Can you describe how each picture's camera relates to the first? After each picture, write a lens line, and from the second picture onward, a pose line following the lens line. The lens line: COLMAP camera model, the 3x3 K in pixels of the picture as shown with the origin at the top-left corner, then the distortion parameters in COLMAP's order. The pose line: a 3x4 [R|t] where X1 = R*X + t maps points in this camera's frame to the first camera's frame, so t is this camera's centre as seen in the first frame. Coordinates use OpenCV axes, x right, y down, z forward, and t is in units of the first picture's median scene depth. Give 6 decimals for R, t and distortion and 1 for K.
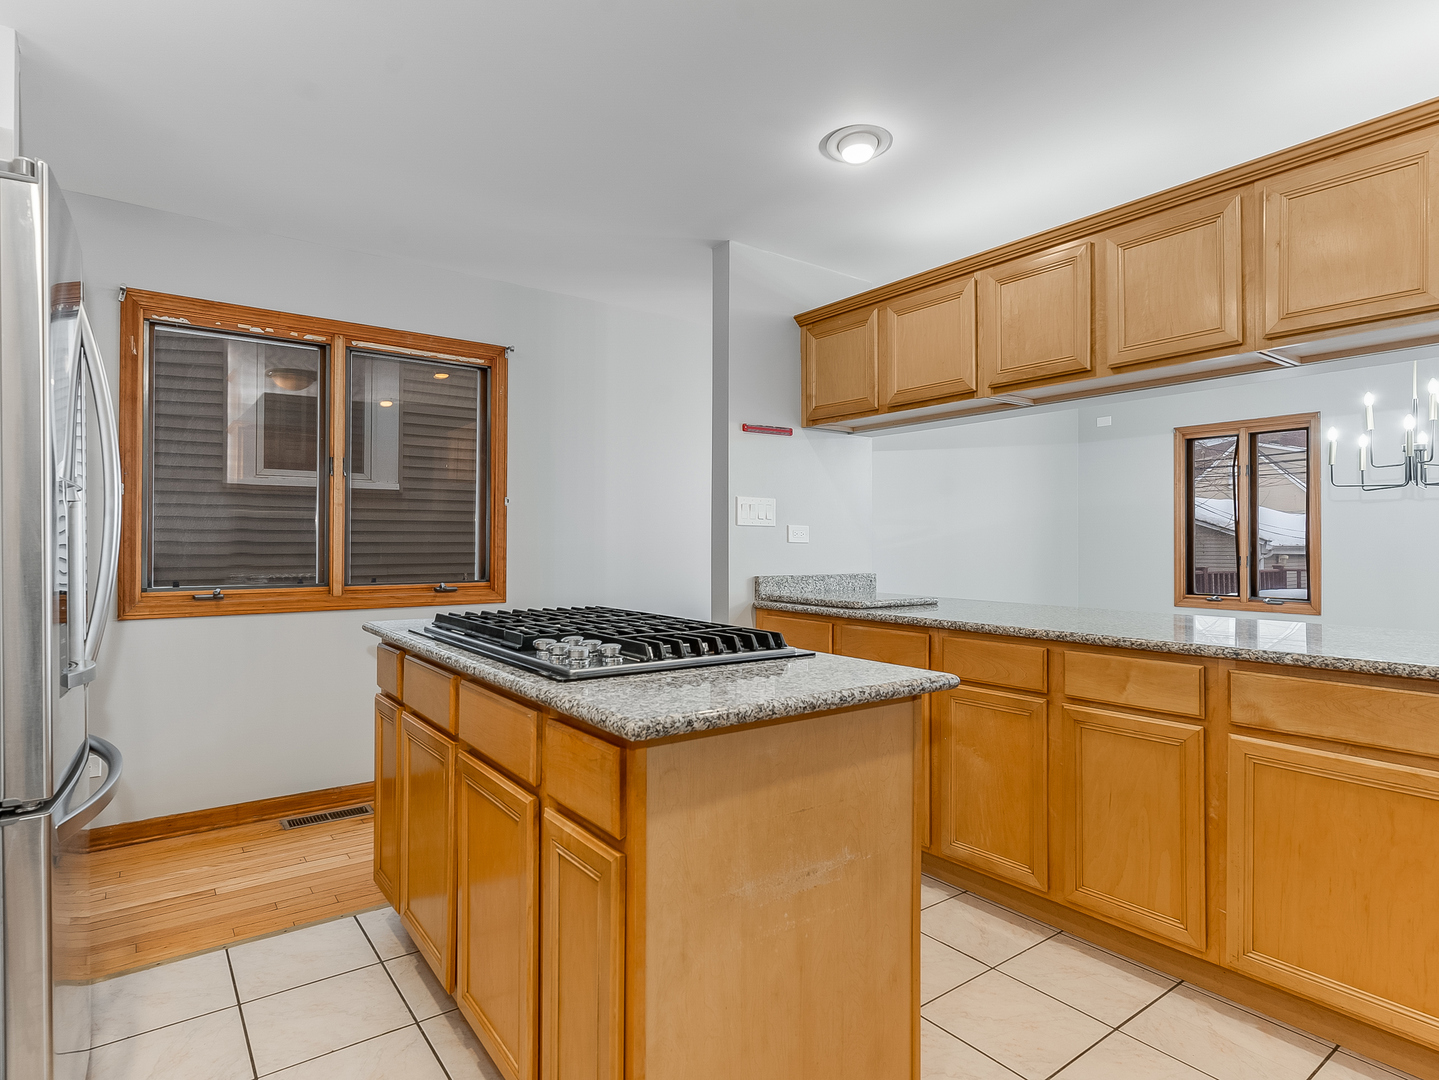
lens RADIAL K [[777.2, 0, 711.8], [0, 777.2, 537.5], [0, 0, 1]] dist [-0.003600, 0.002420]
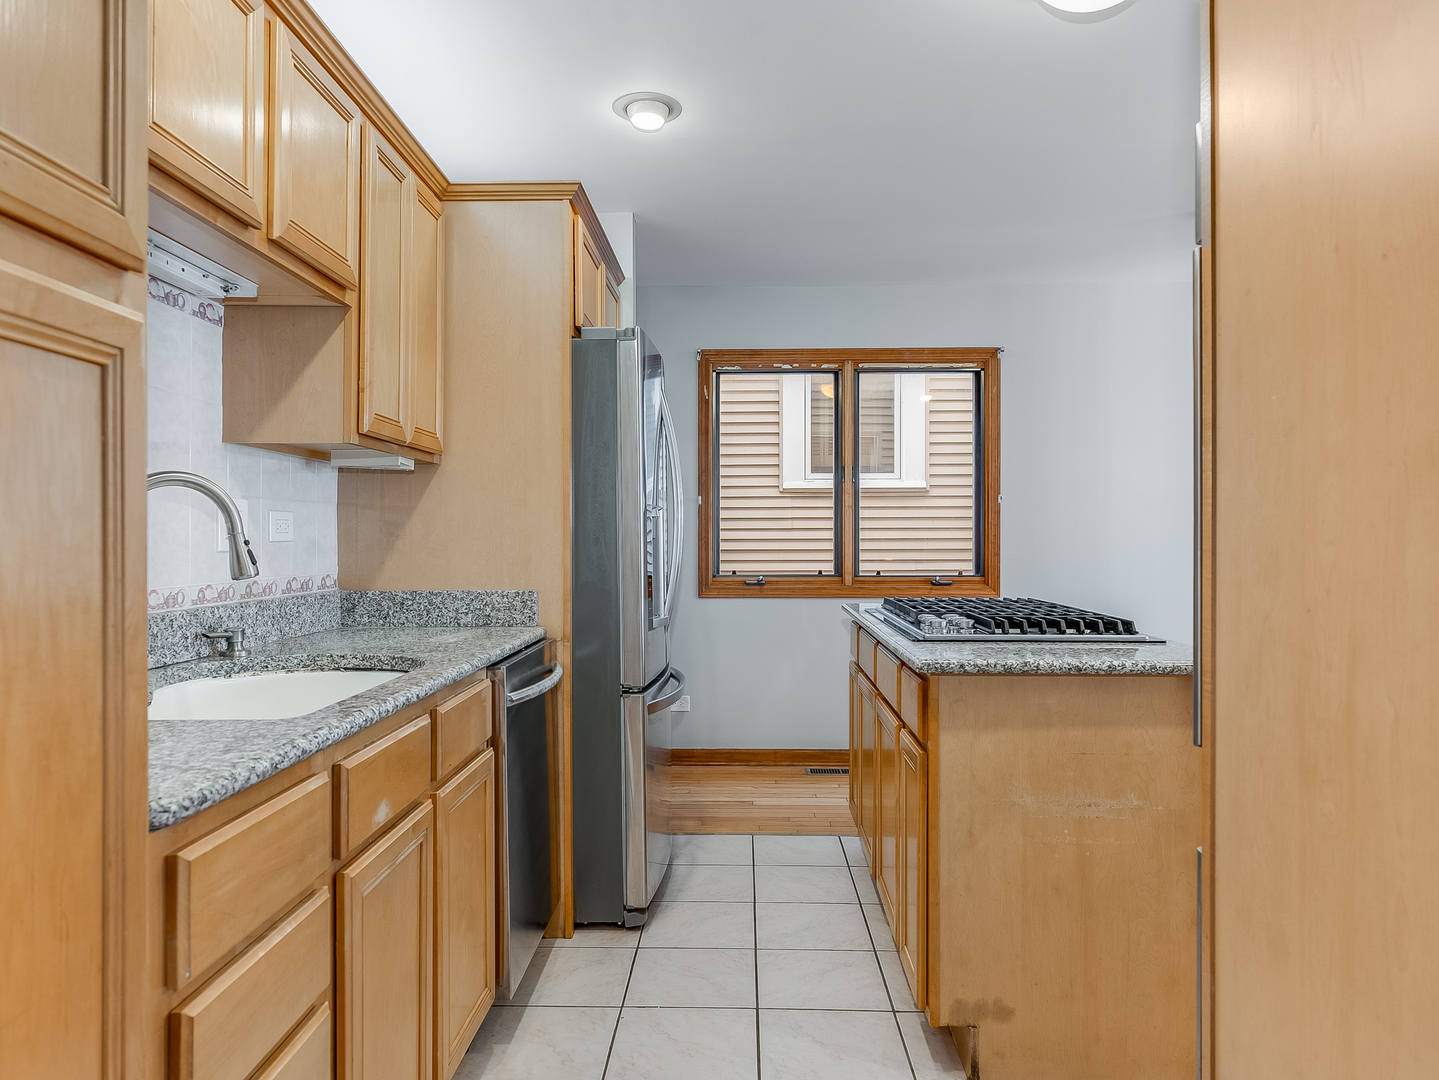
lens RADIAL K [[877.5, 0, 721.0], [0, 877.5, 538.5], [0, 0, 1]] dist [-0.004678, 0.000127]
pose [[0.791834, -0.004010, -0.610723, 0.301167], [0.008778, 0.999950, 0.004815, -0.005573], [0.610673, -0.009174, 0.791830, -0.278732]]
